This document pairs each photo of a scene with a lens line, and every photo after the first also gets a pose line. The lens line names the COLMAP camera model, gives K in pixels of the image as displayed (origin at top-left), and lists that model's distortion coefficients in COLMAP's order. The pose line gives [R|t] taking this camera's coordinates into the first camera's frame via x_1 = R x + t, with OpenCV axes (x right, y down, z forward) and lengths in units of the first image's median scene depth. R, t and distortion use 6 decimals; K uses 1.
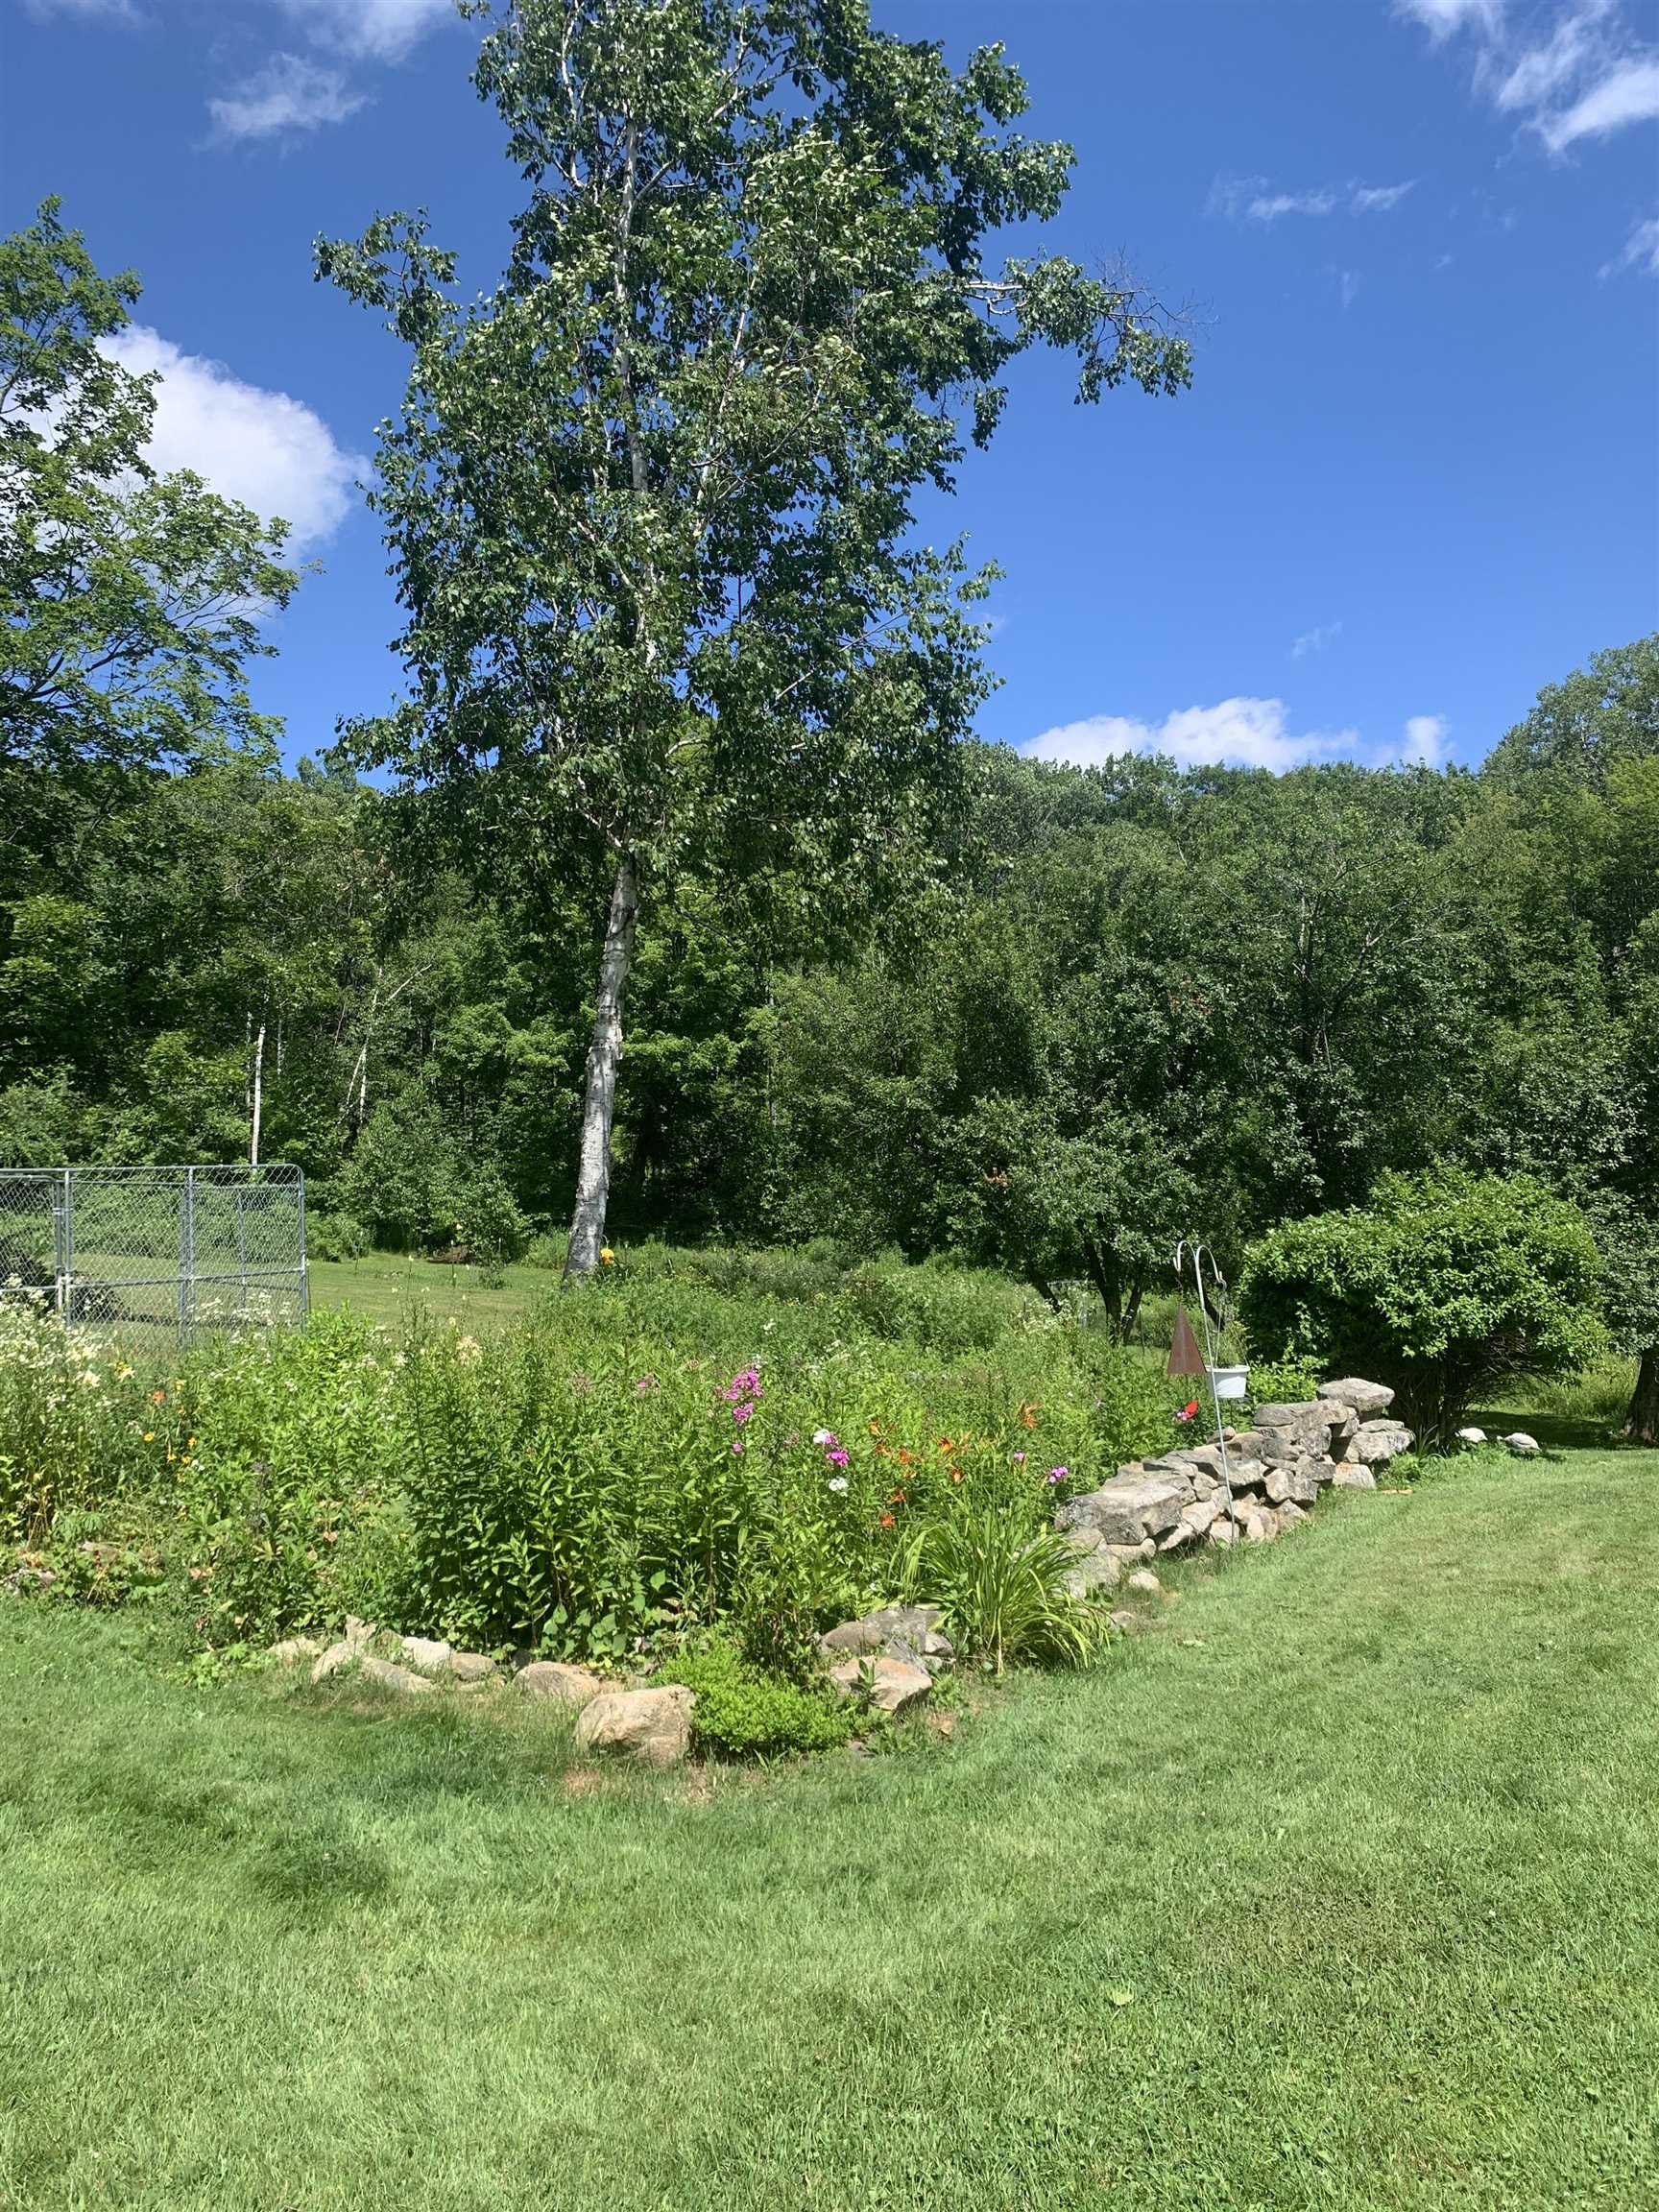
lens RADIAL K [[1665.4, 0, 829.5], [0, 1665.4, 1106.0], [0, 0, 1]] dist [0.076187, -0.140692]
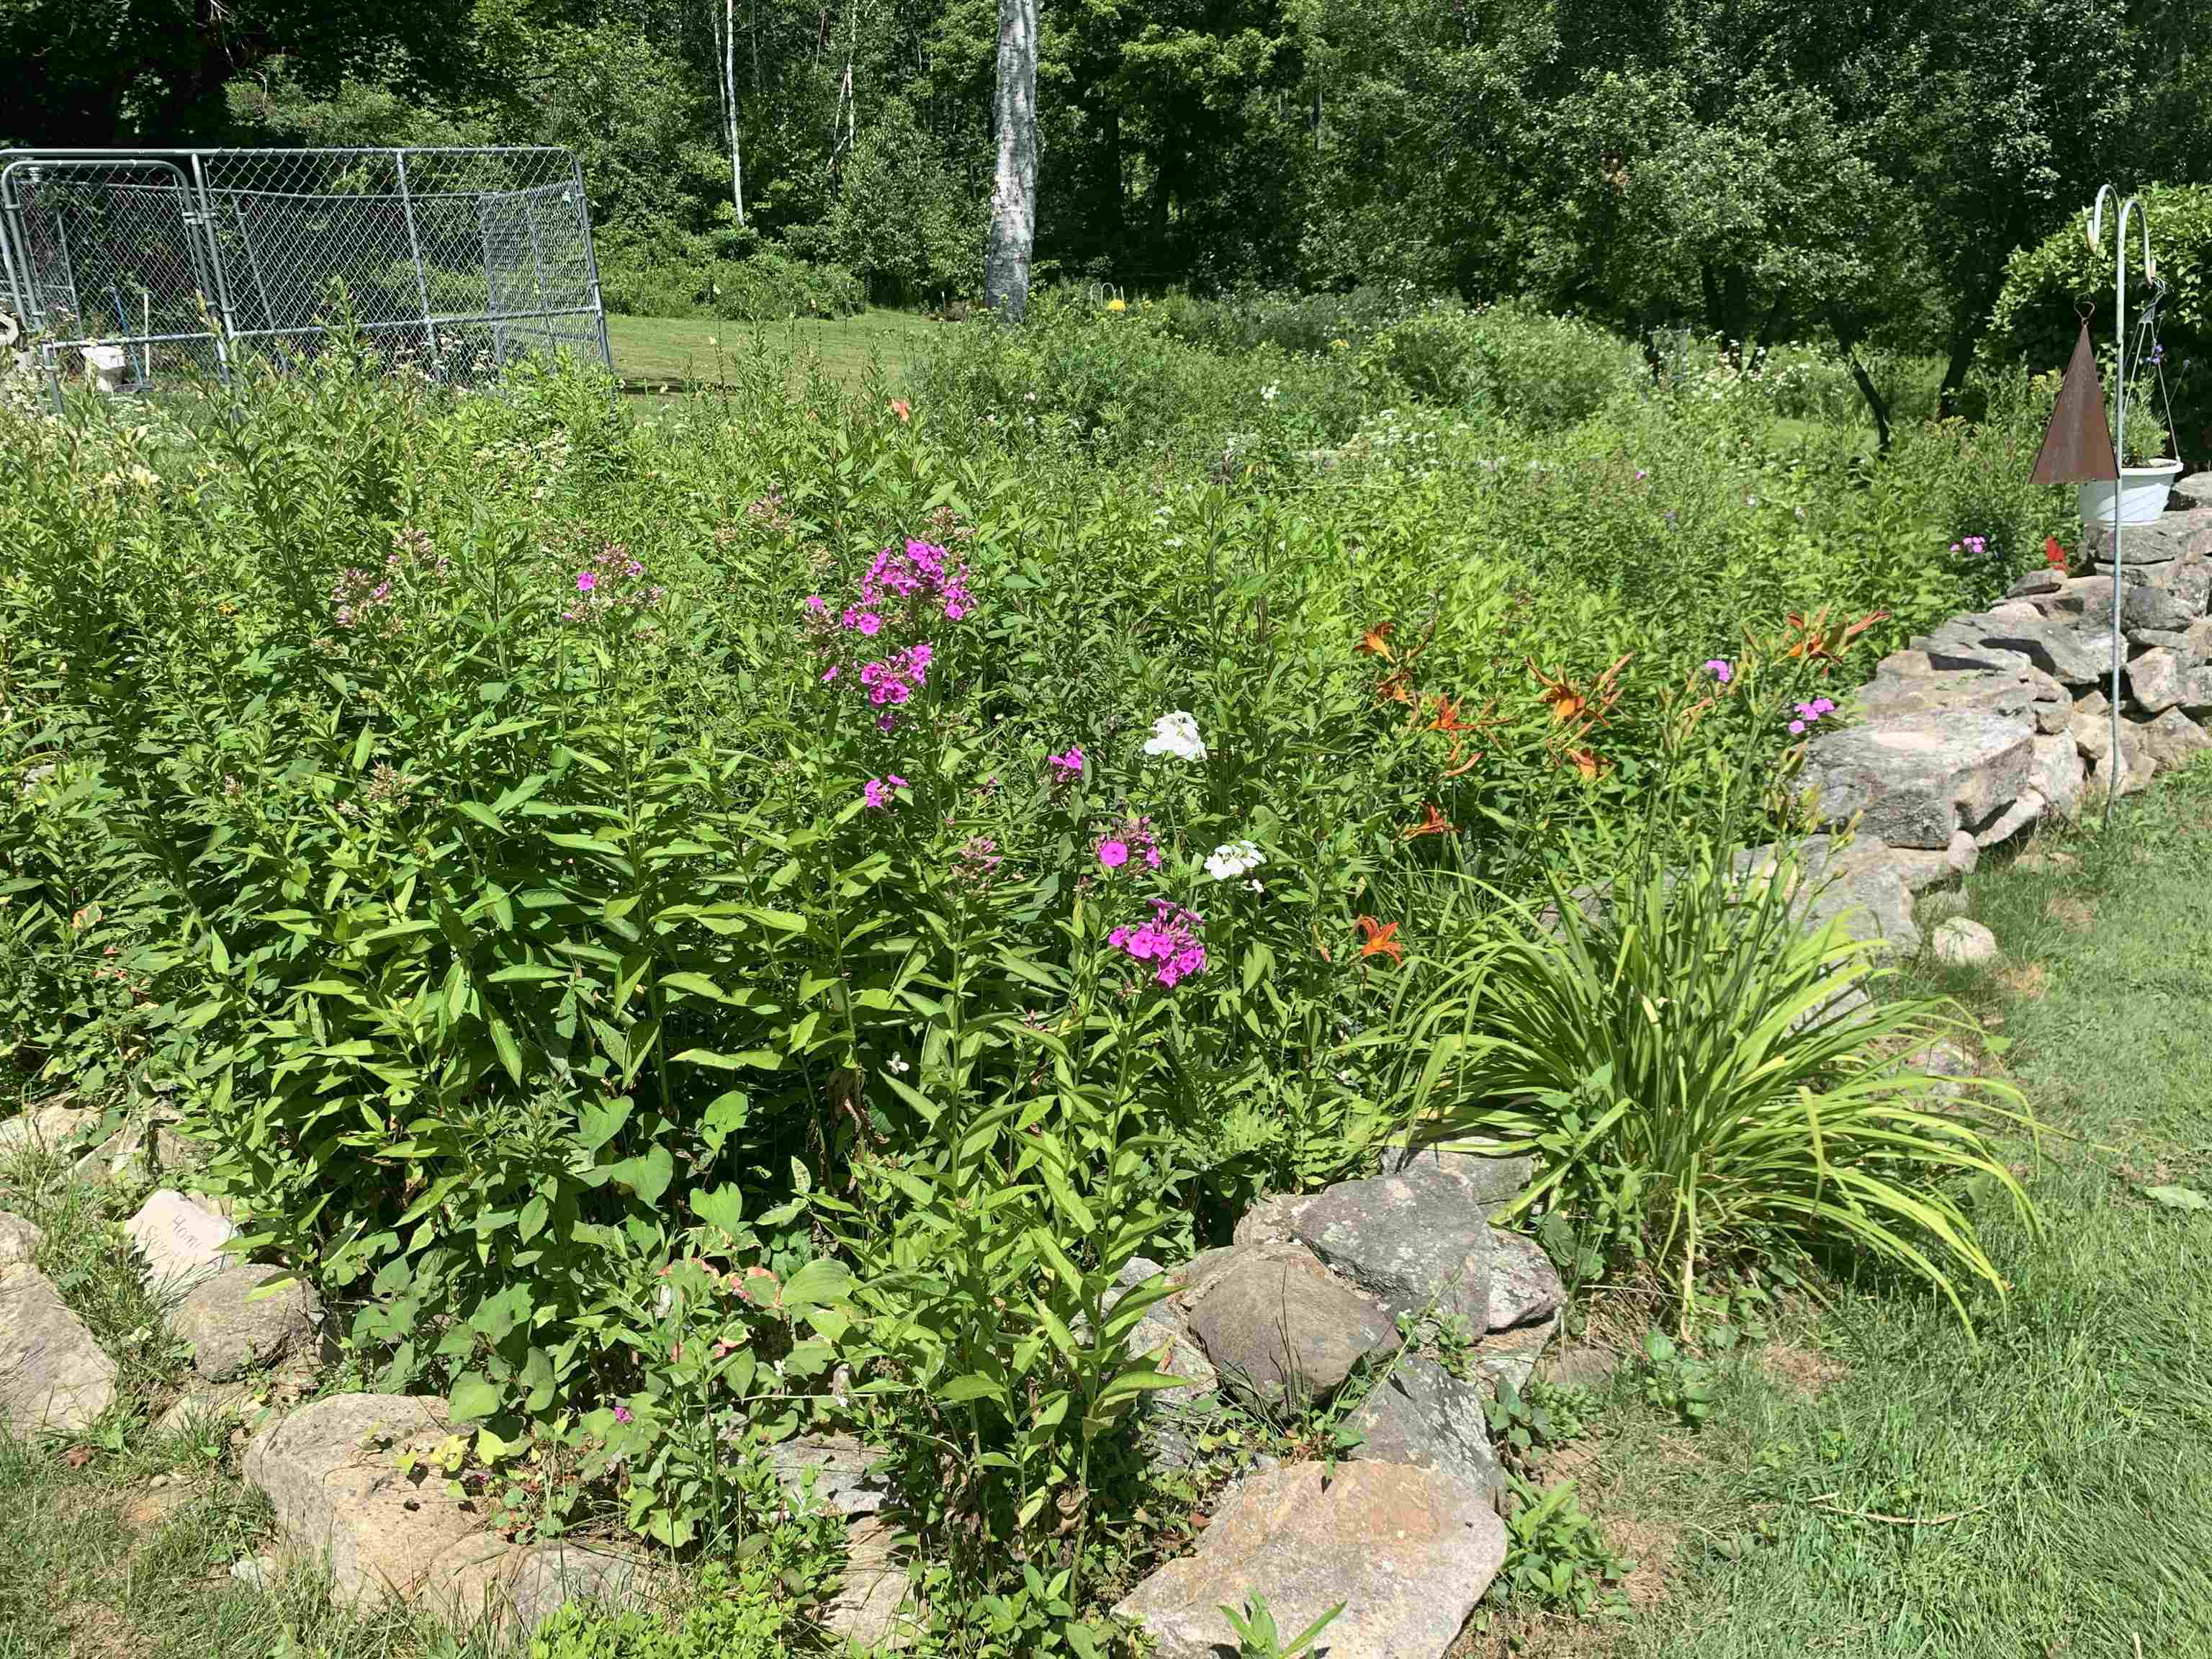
lens RADIAL K [[1651.3, 0, 1104.4], [0, 1651.3, 800.9], [0, 0, 1]] dist [0.071783, -0.093653]
pose [[0.987372, 0.030964, -0.155361, 0.006852], [0.027999, 0.931161, 0.363531, 0.022120], [0.155922, -0.363290, 0.918536, 0.170593]]
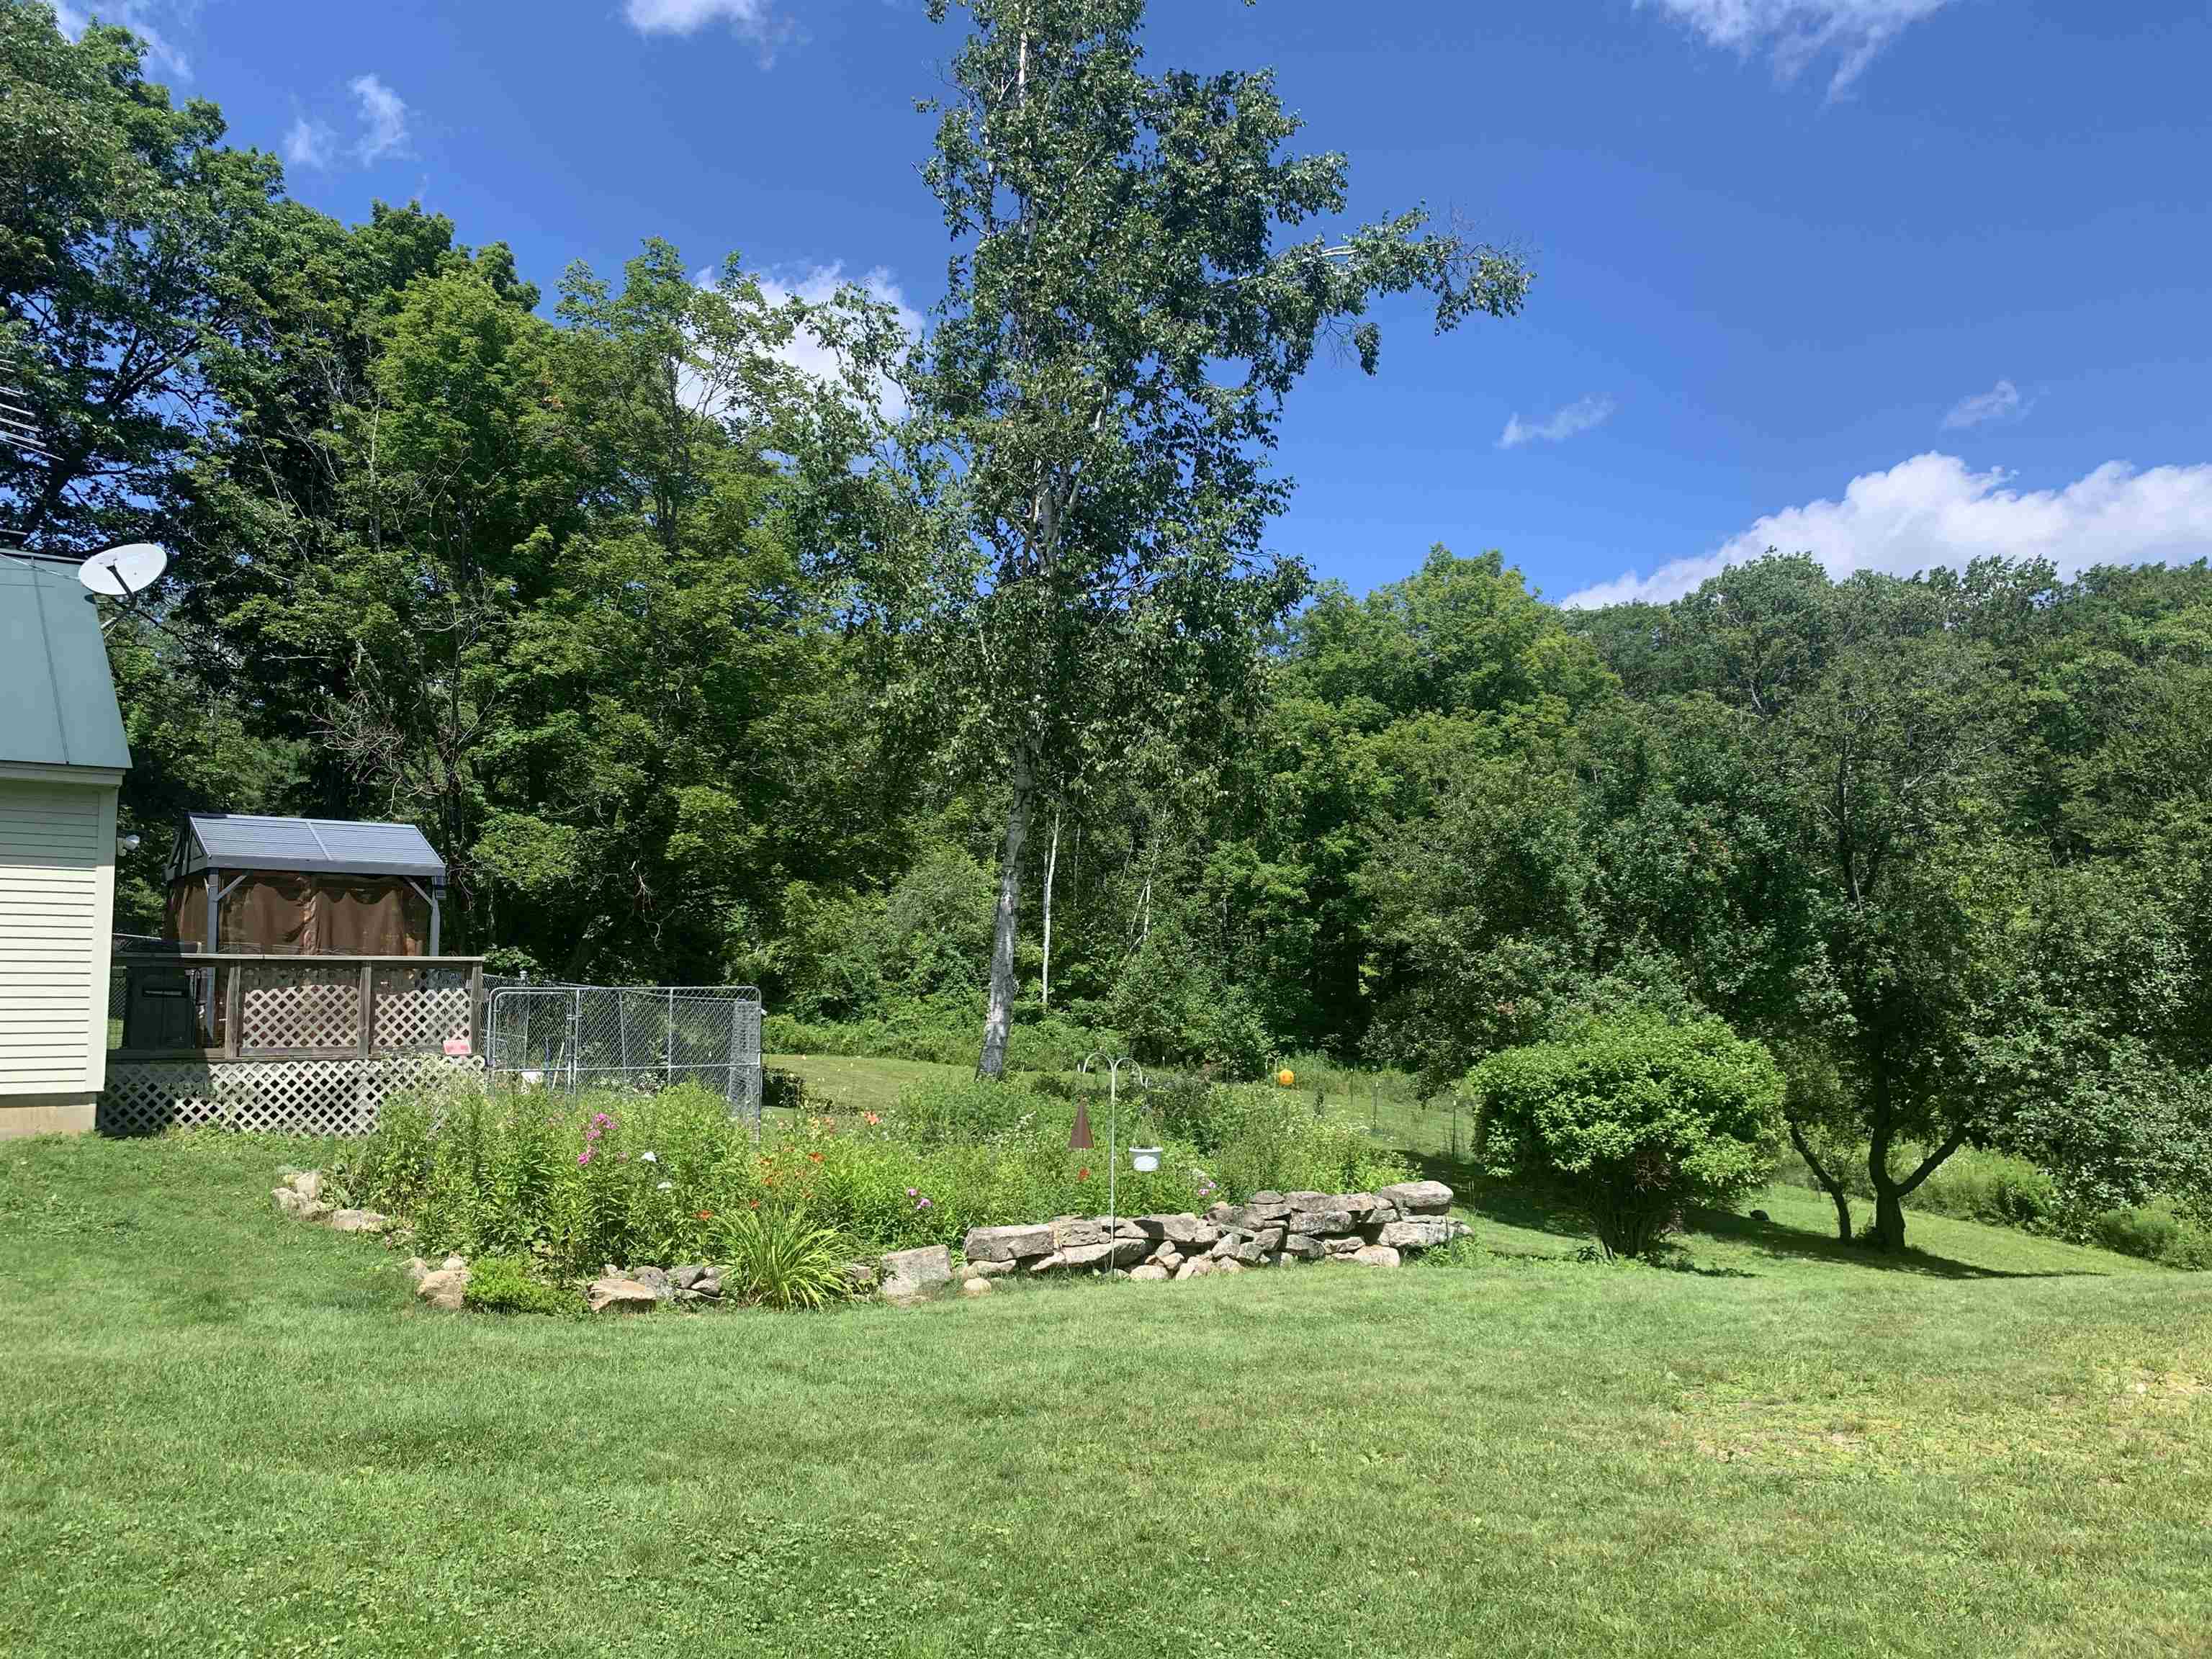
lens RADIAL K [[1703.9, 0, 1099.2], [0, 1703.9, 841.1], [0, 0, 1]] dist [0.084624, -0.153359]
pose [[0.924411, -0.015188, -0.381096, 0.268994], [-0.004491, 0.998704, -0.050695, -0.007650], [0.381372, 0.048574, 0.923145, -0.108318]]
